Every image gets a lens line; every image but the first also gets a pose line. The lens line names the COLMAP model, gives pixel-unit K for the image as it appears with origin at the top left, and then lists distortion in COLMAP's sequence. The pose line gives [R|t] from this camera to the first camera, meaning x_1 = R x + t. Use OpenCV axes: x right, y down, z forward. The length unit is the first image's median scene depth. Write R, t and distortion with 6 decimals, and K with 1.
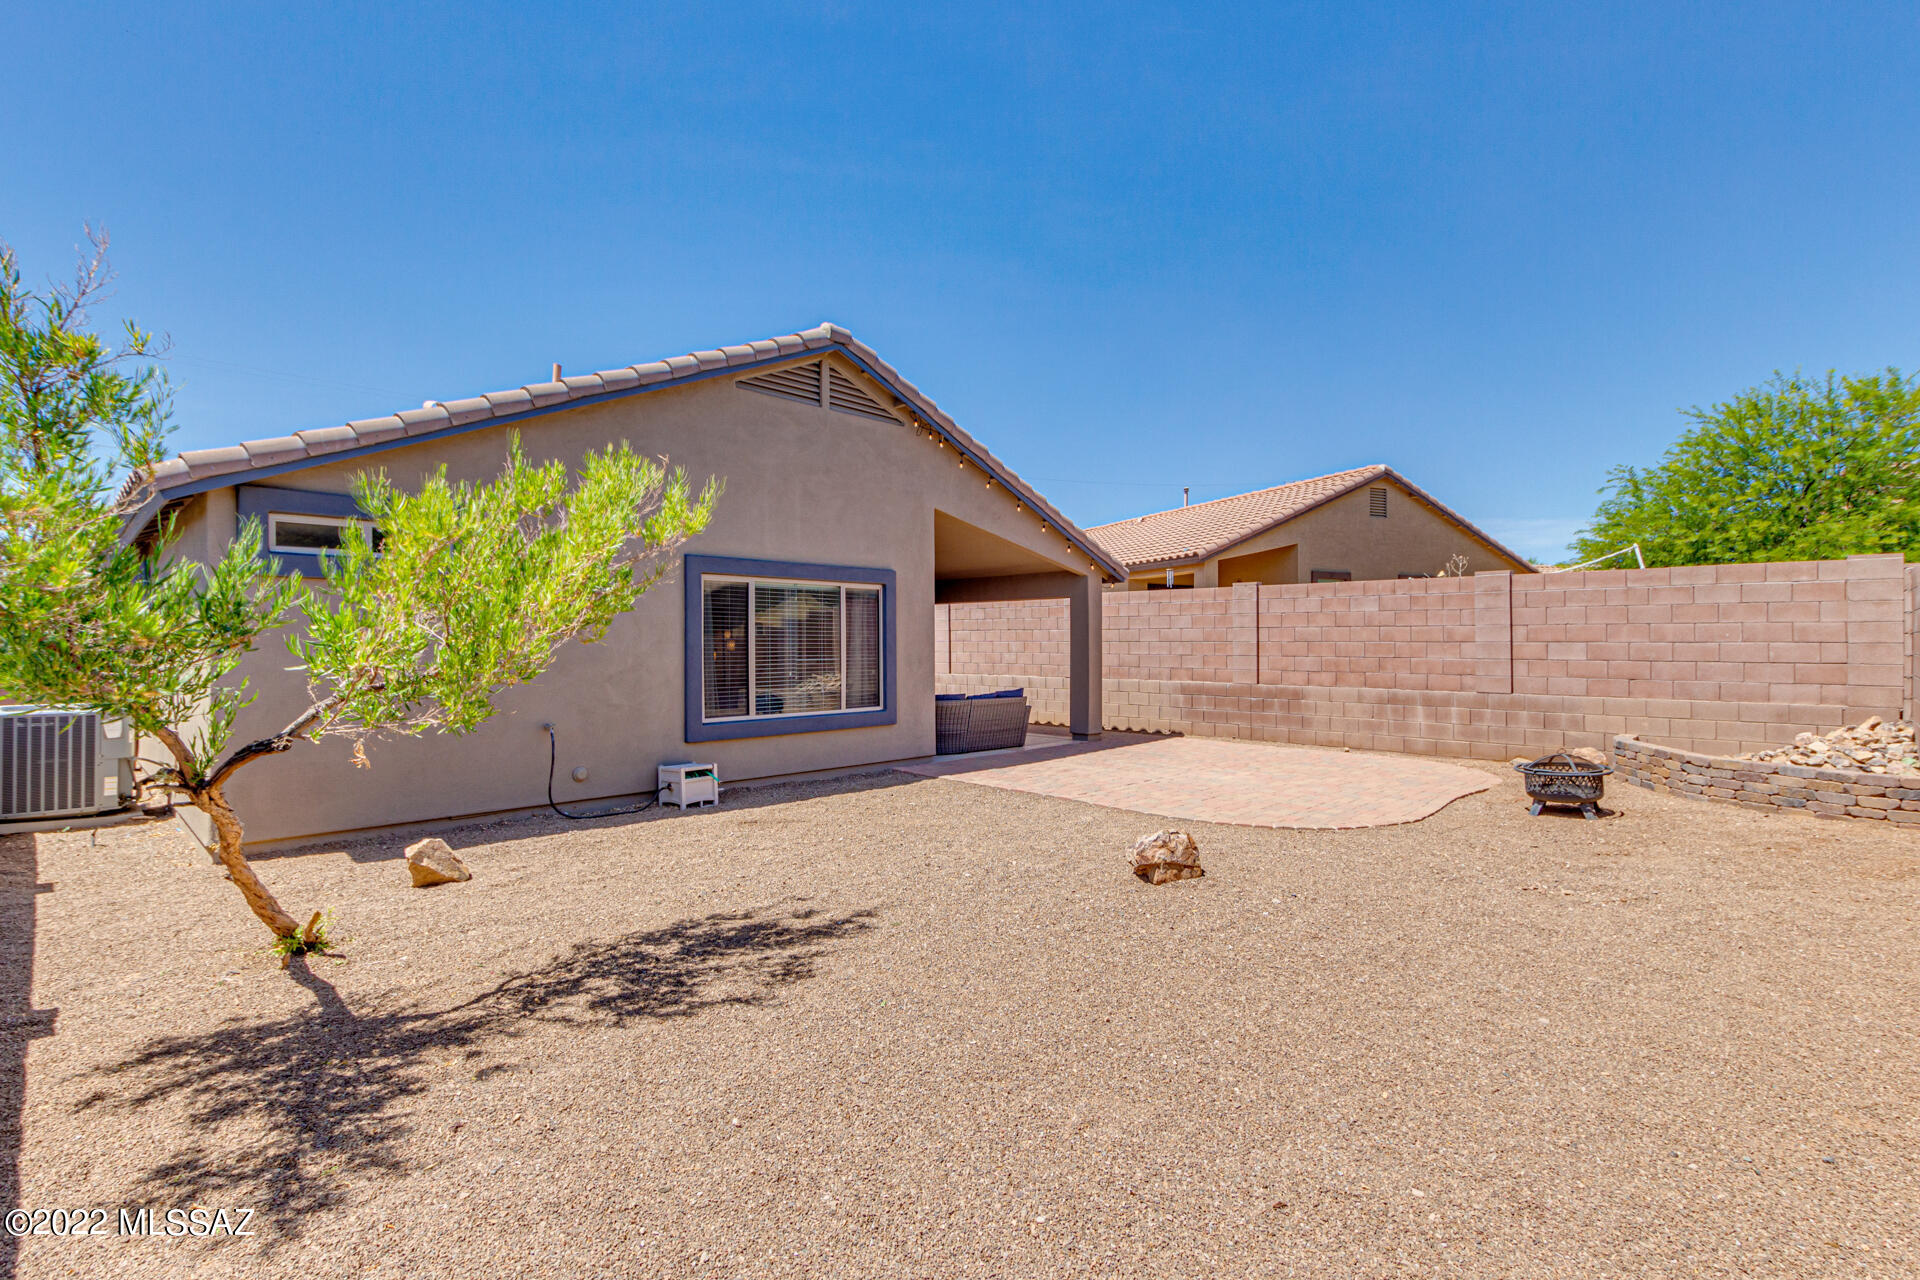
lens RADIAL K [[900.1, 0, 957.5], [0, 900.1, 641.1], [0, 0, 1]] dist [0.002865, -0.000278]
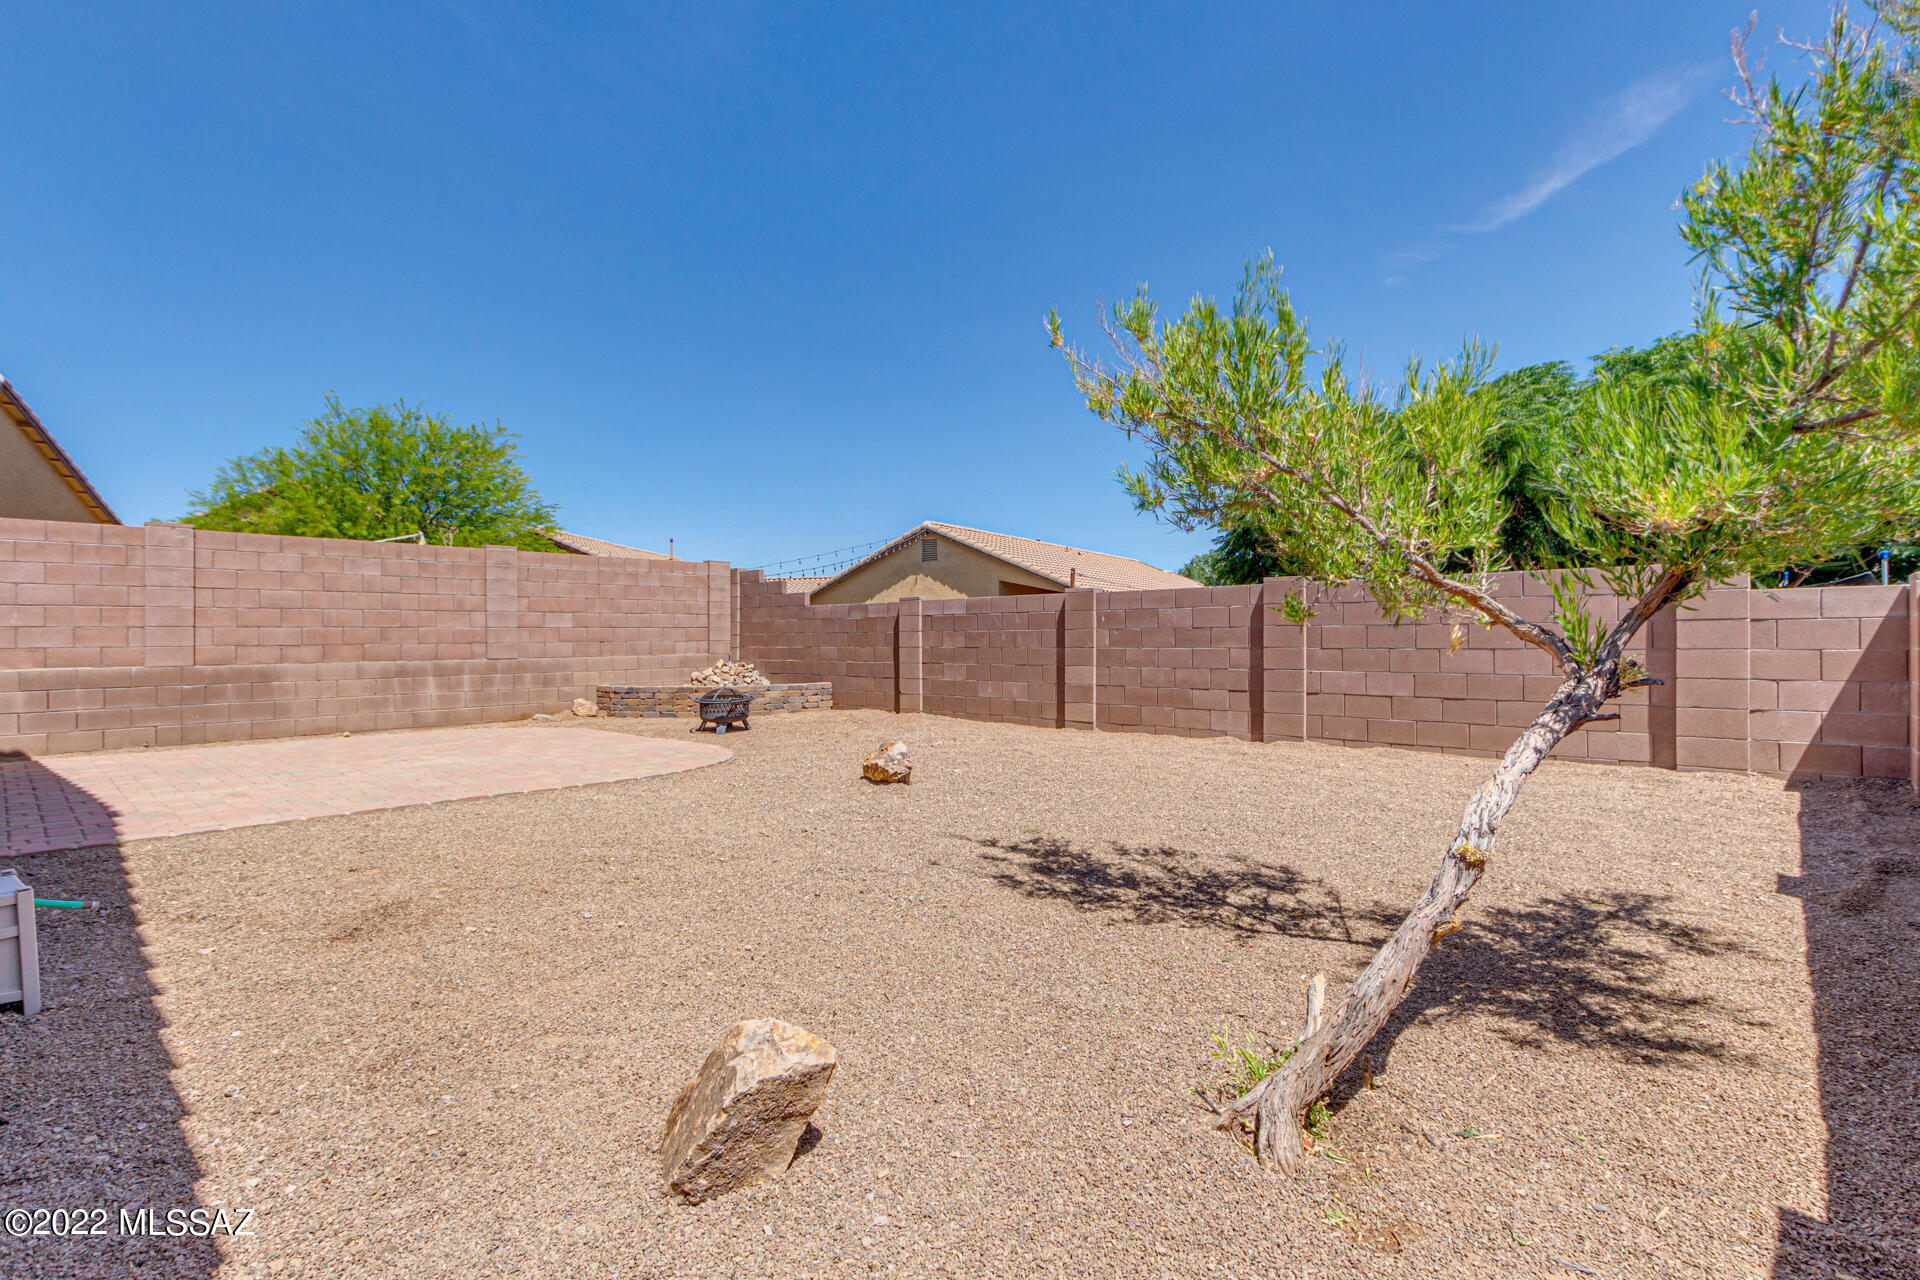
lens RADIAL K [[900.1, 0, 957.5], [0, 900.1, 641.1], [0, 0, 1]] dist [0.002865, -0.000278]
pose [[-0.048888, -0.003290, 0.998799, -0.532780], [0.010259, 0.999940, 0.003796, 0.039834], [-0.998752, 0.010432, -0.048851, 0.535324]]
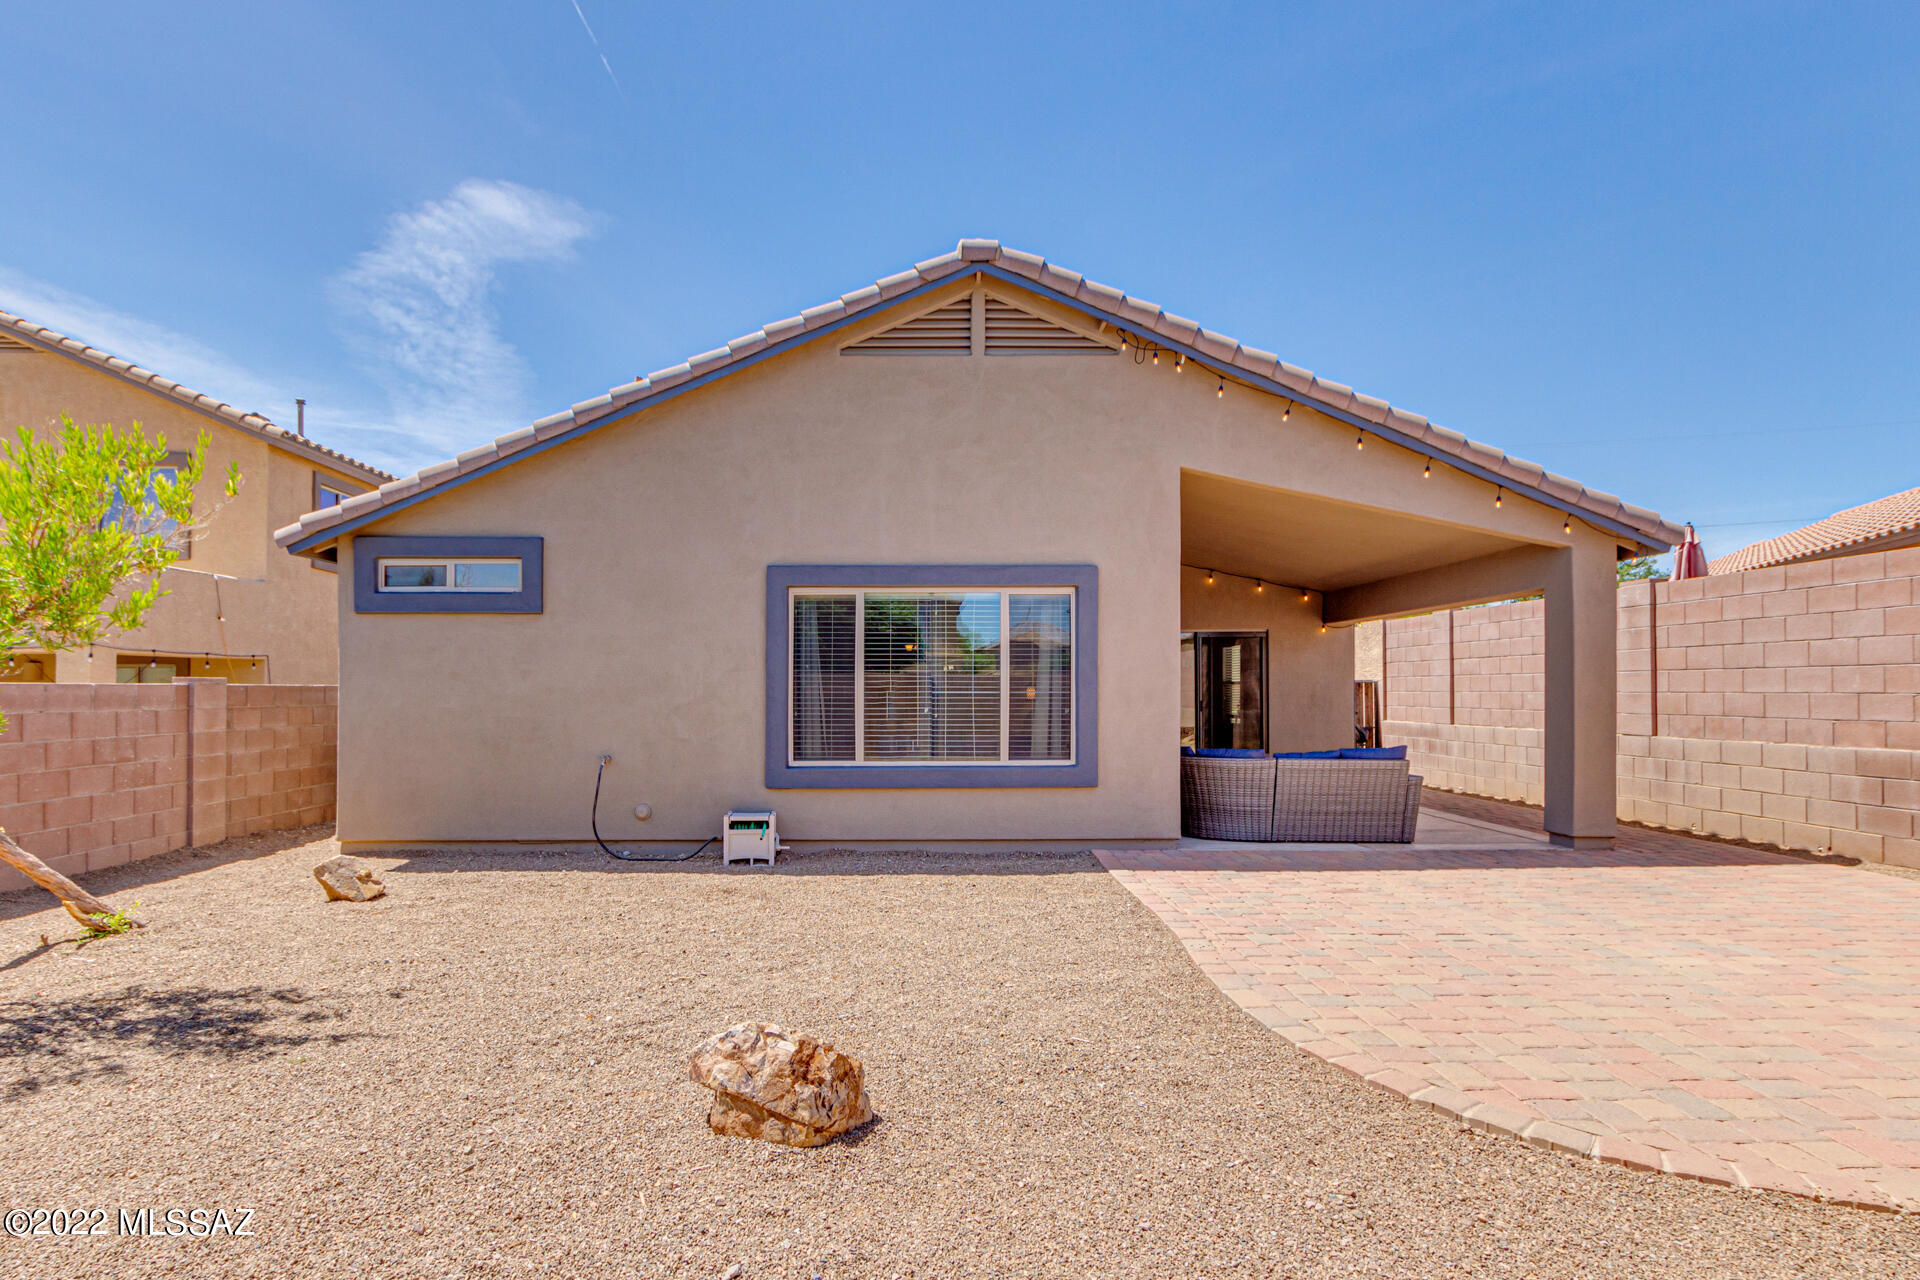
lens RADIAL K [[950.5, 0, 948.0], [0, 950.5, 688.1], [0, 0, 1]] dist [0.016222, 0.000223]
pose [[0.698951, -0.004449, -0.715156, 0.375039], [0.002116, 0.999989, -0.004152, 0.018911], [0.715166, 0.001389, 0.698953, 0.405199]]
